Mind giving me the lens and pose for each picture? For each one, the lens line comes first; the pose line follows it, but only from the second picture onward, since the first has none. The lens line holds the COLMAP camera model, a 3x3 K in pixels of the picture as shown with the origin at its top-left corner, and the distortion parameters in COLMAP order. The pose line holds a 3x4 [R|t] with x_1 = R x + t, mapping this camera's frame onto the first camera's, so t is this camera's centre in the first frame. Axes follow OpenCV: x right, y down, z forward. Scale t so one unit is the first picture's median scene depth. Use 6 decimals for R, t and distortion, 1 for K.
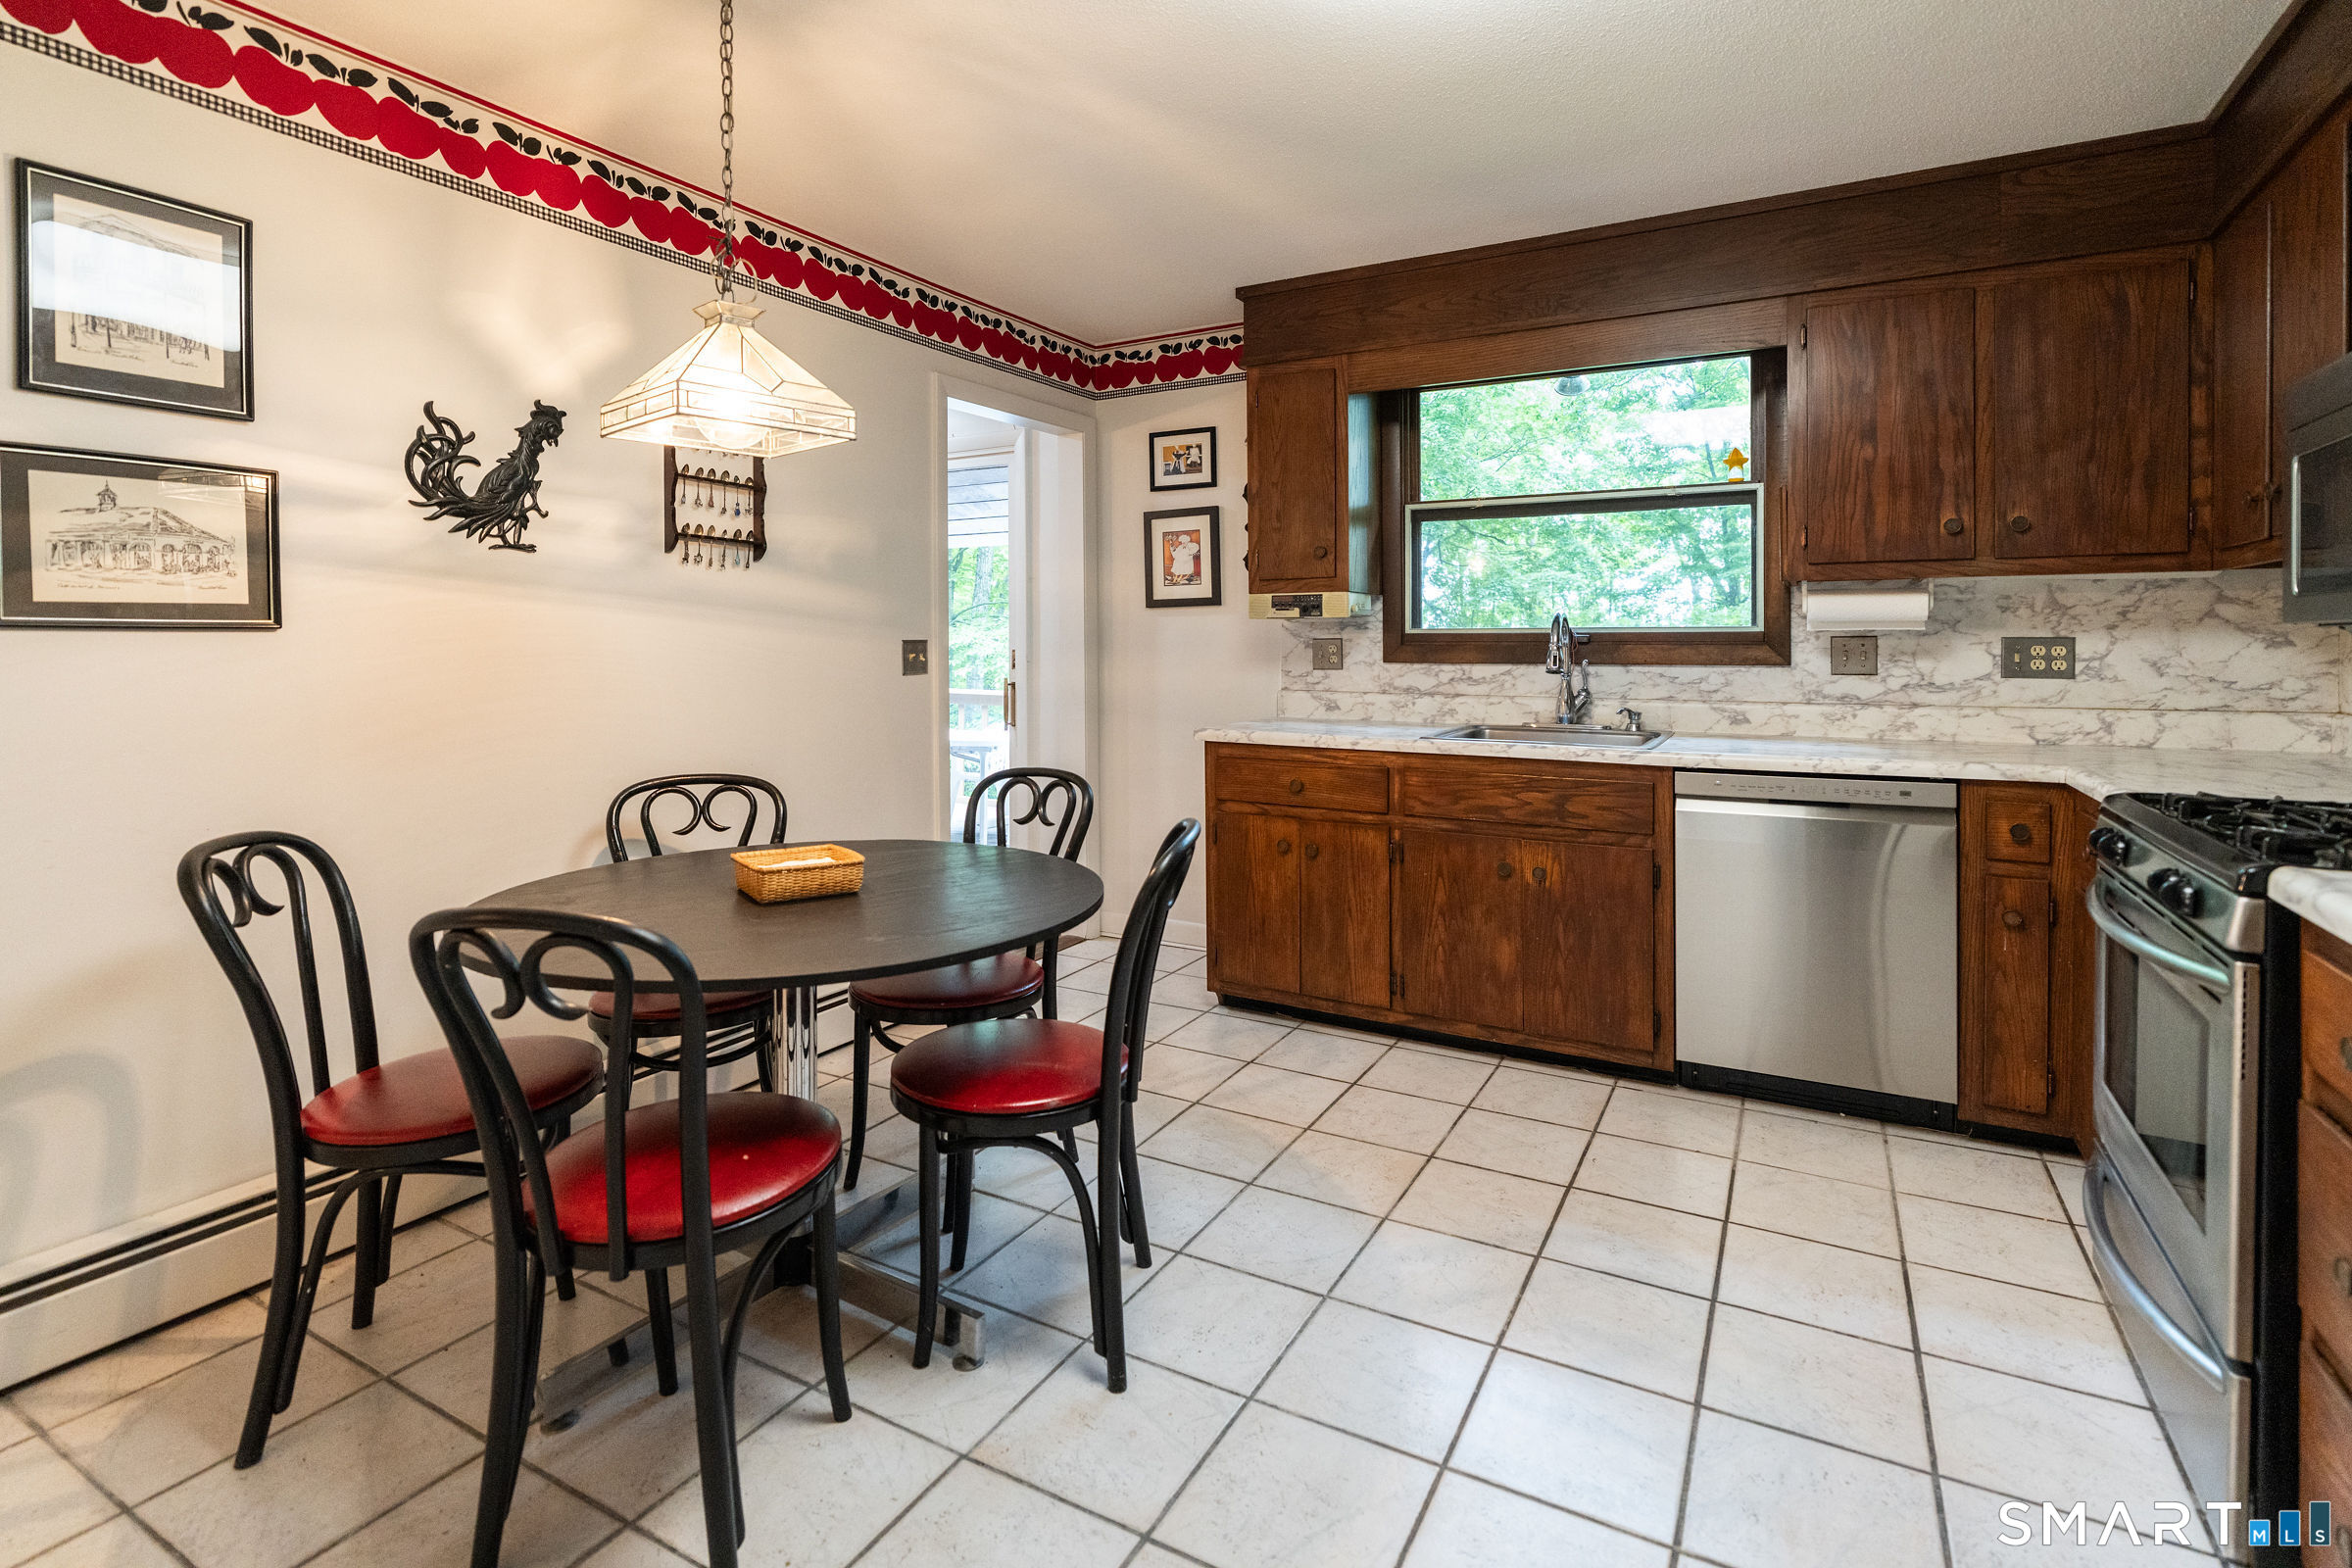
lens RADIAL K [[1128.3, 0, 1174.1], [0, 1128.3, 771.4], [0, 0, 1]] dist [-0.004348, 0.000063]
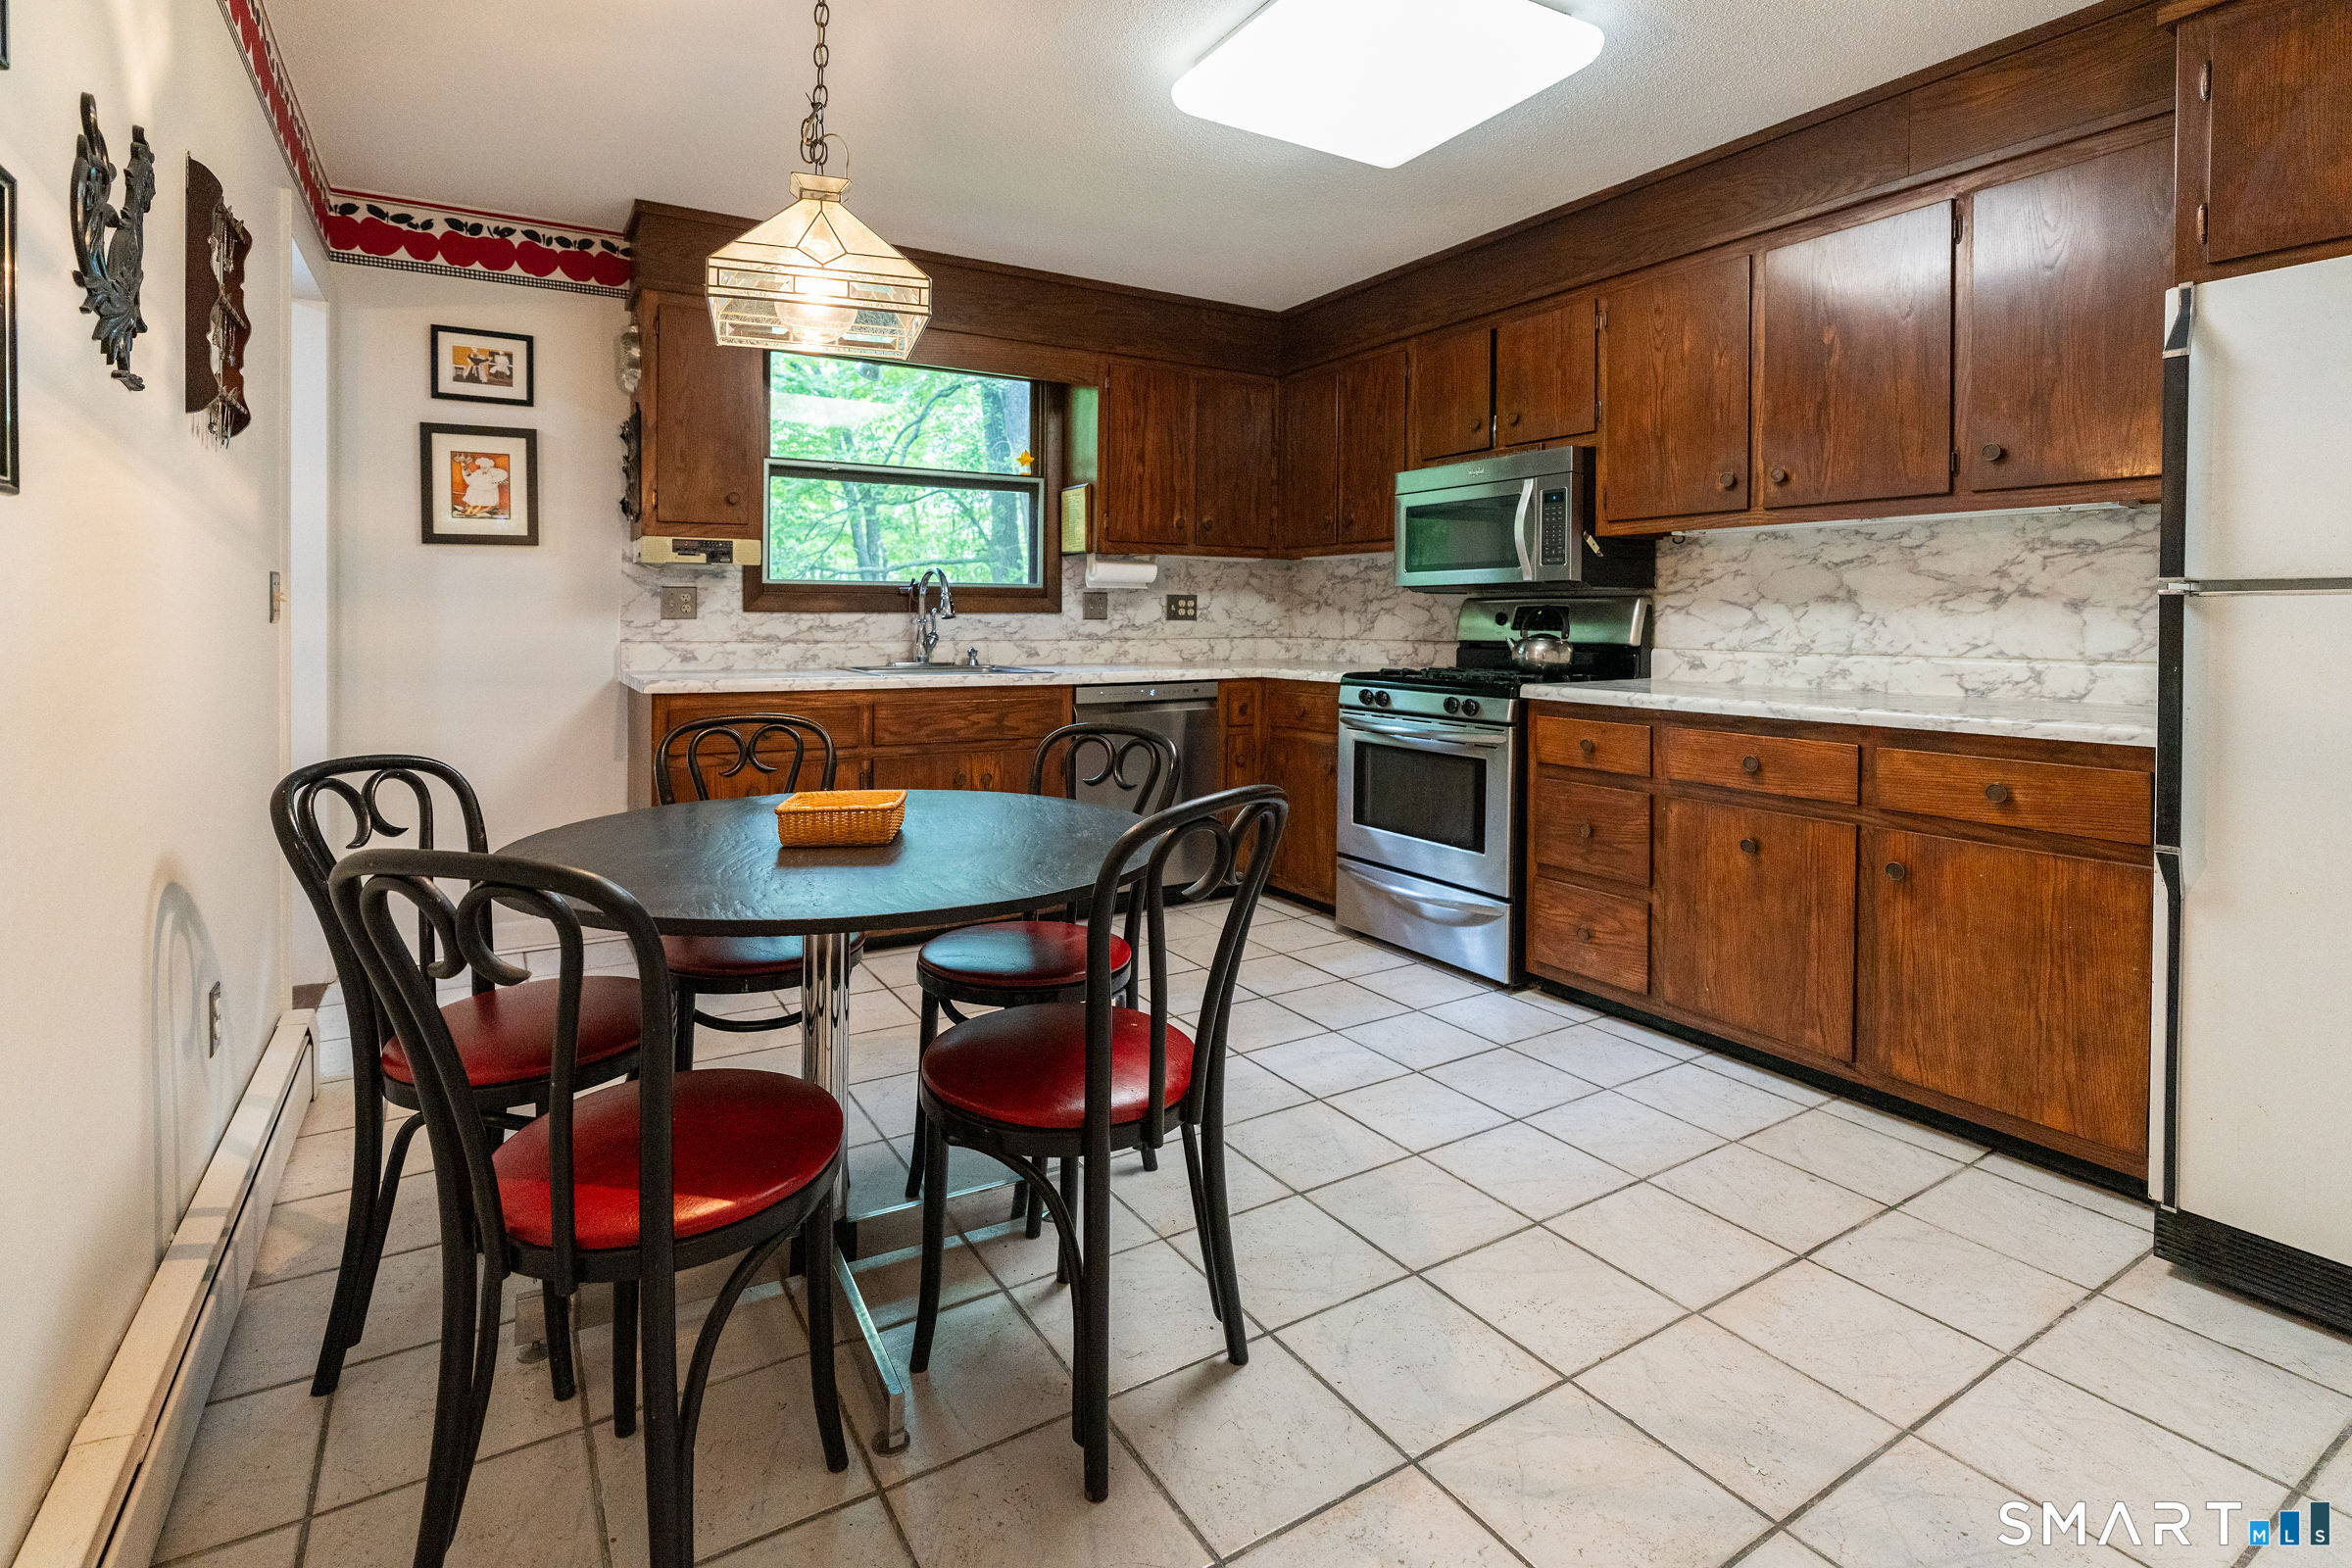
lens RADIAL K [[1128.3, 0, 1174.8], [0, 1128.3, 788.5], [0, 0, 1]] dist [-0.004348, 0.000063]
pose [[0.486349, -0.128735, 0.864229, -0.610622], [0.094248, 0.991045, 0.094587, 0.002835], [-0.868667, 0.035449, 0.494127, 0.188997]]
